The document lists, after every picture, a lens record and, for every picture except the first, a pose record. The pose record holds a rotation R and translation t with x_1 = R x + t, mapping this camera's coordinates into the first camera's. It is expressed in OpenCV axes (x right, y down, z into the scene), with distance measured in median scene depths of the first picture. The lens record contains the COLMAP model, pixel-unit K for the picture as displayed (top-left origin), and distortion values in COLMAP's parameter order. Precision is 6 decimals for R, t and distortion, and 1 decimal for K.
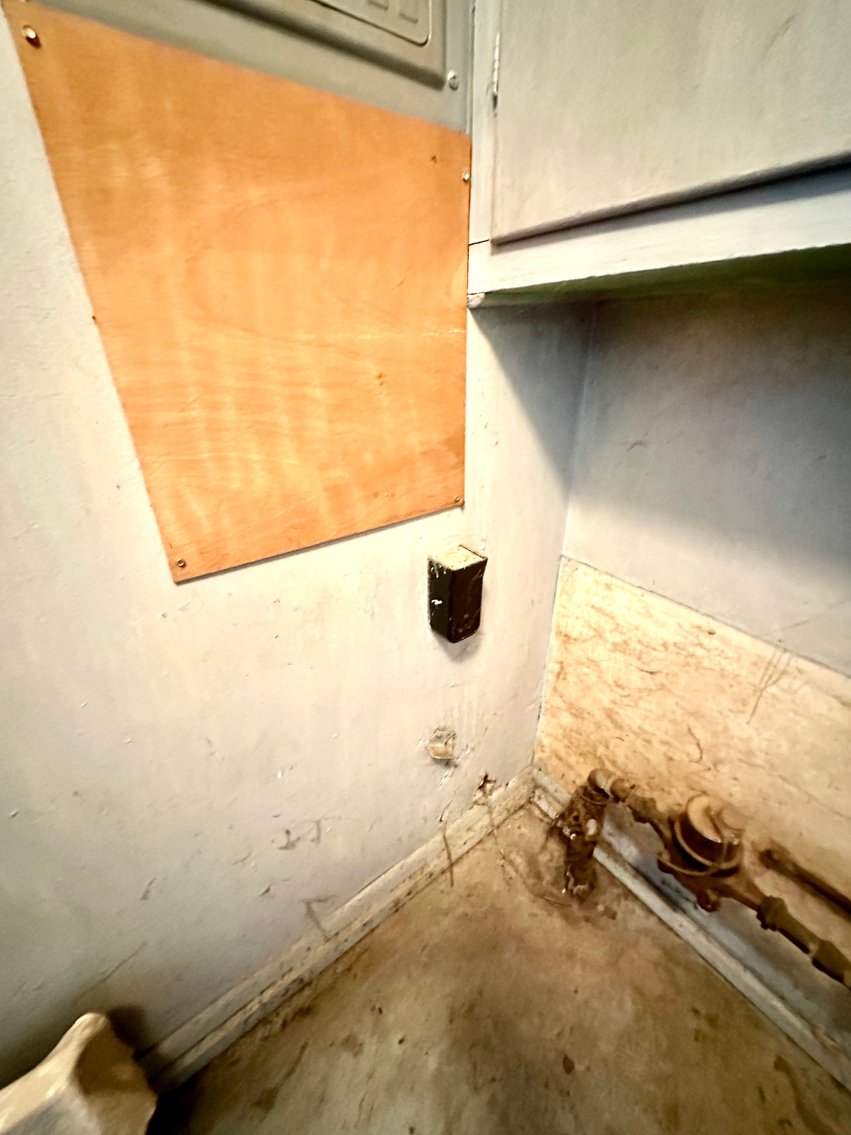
lens RADIAL K [[454.8, 0, 425.5], [0, 454.8, 567.5], [0, 0, 1]] dist [-0.002329, -0.000258]
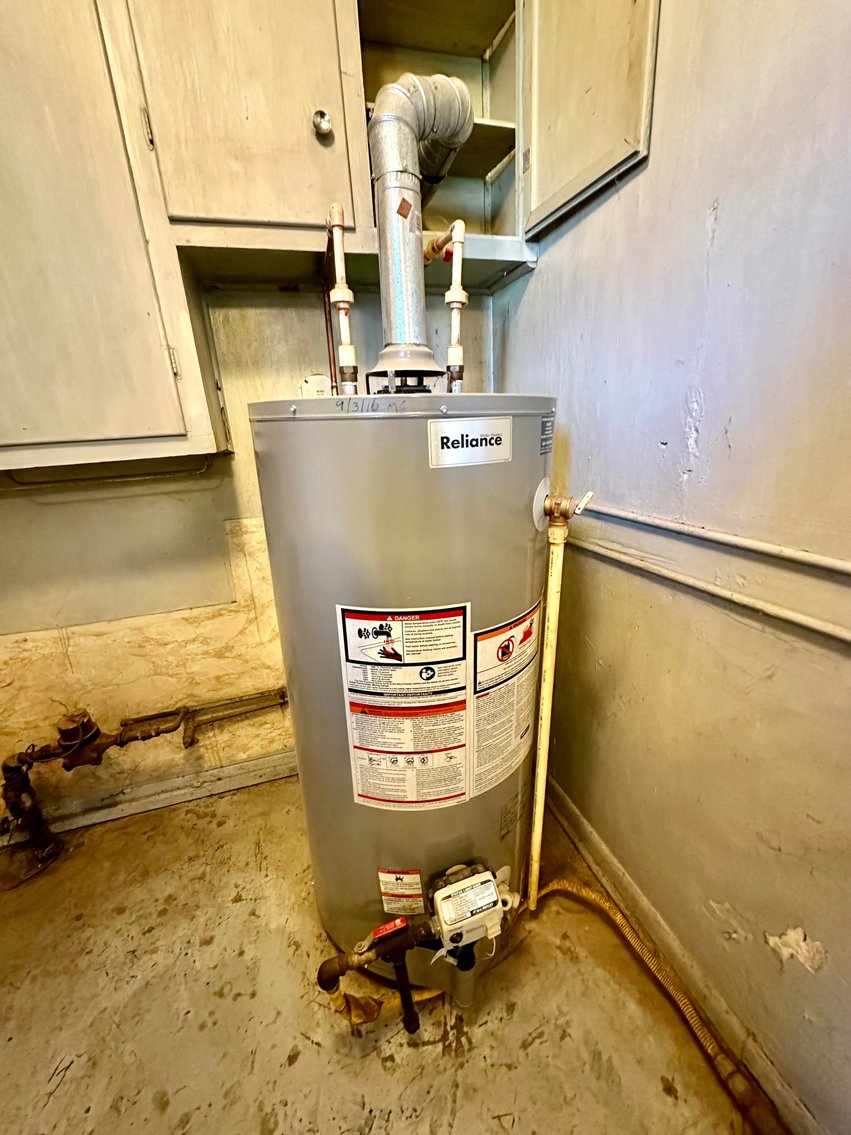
lens RADIAL K [[454.8, 0, 425.5], [0, 454.8, 567.5], [0, 0, 1]] dist [-0.002329, -0.000258]
pose [[0.335188, -0.292070, 0.895737, -0.340387], [0.460054, 0.880422, 0.114922, 0.397142], [-0.822192, 0.373566, 0.429475, -1.119132]]
